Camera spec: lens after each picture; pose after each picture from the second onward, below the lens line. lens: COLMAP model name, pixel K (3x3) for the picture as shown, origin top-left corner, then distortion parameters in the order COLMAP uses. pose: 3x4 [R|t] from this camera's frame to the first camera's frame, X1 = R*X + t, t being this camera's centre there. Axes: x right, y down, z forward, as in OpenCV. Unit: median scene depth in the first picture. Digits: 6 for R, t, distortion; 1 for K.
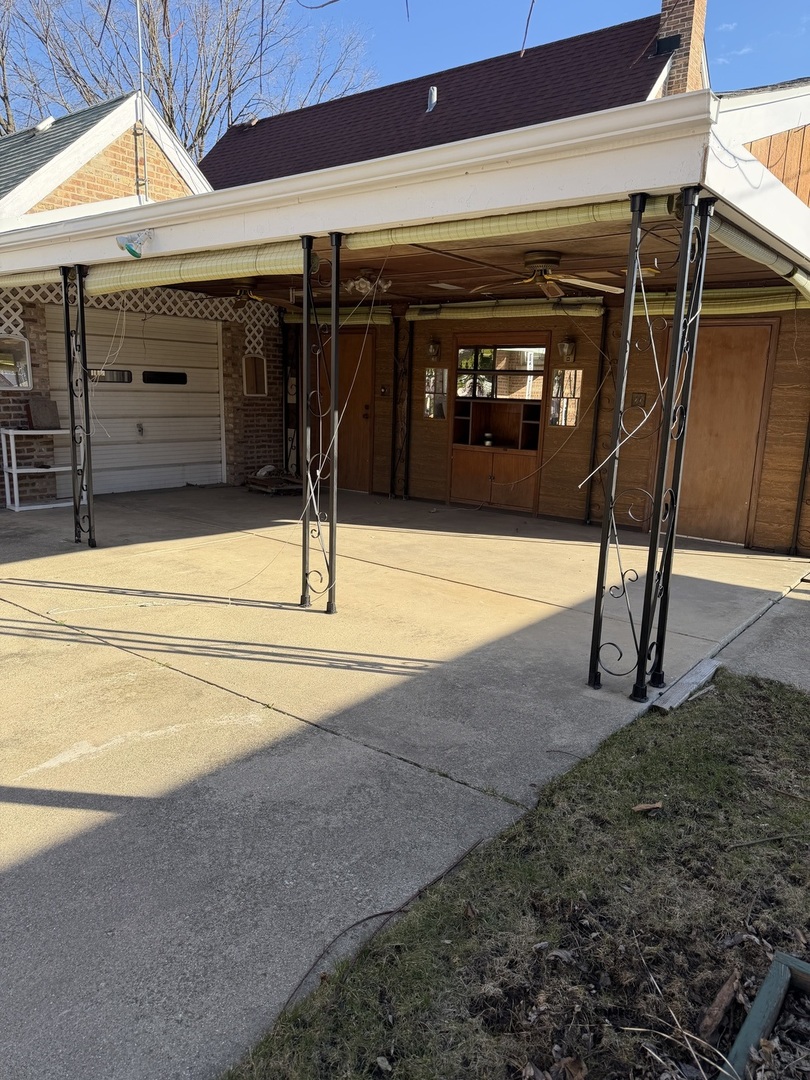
lens RADIAL K [[764.0, 0, 409.3], [0, 764.0, 542.0], [0, 0, 1]] dist [0.025301, -0.030779]
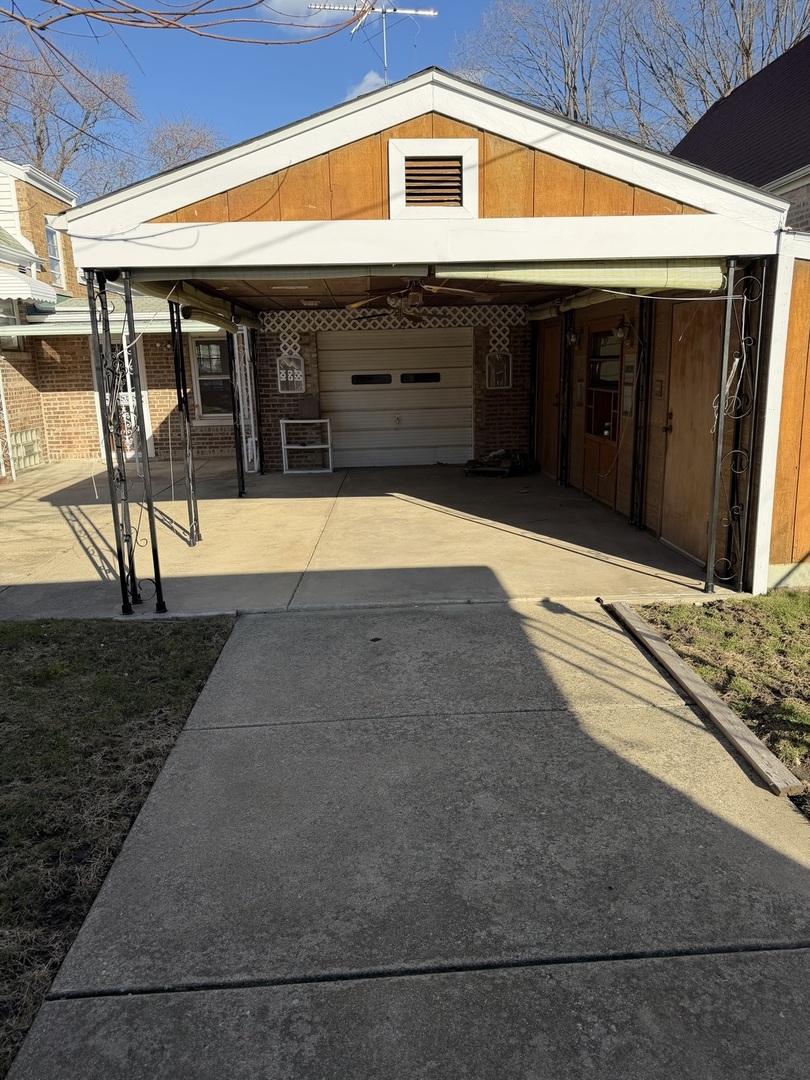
lens RADIAL K [[764.0, 0, 409.9], [0, 764.0, 541.3], [0, 0, 1]] dist [0.025301, -0.030779]
pose [[0.653593, 0.120402, -0.747208, 0.610458], [-0.103524, 0.992208, 0.069327, -0.030578], [0.749732, 0.032042, 0.660965, 0.157466]]
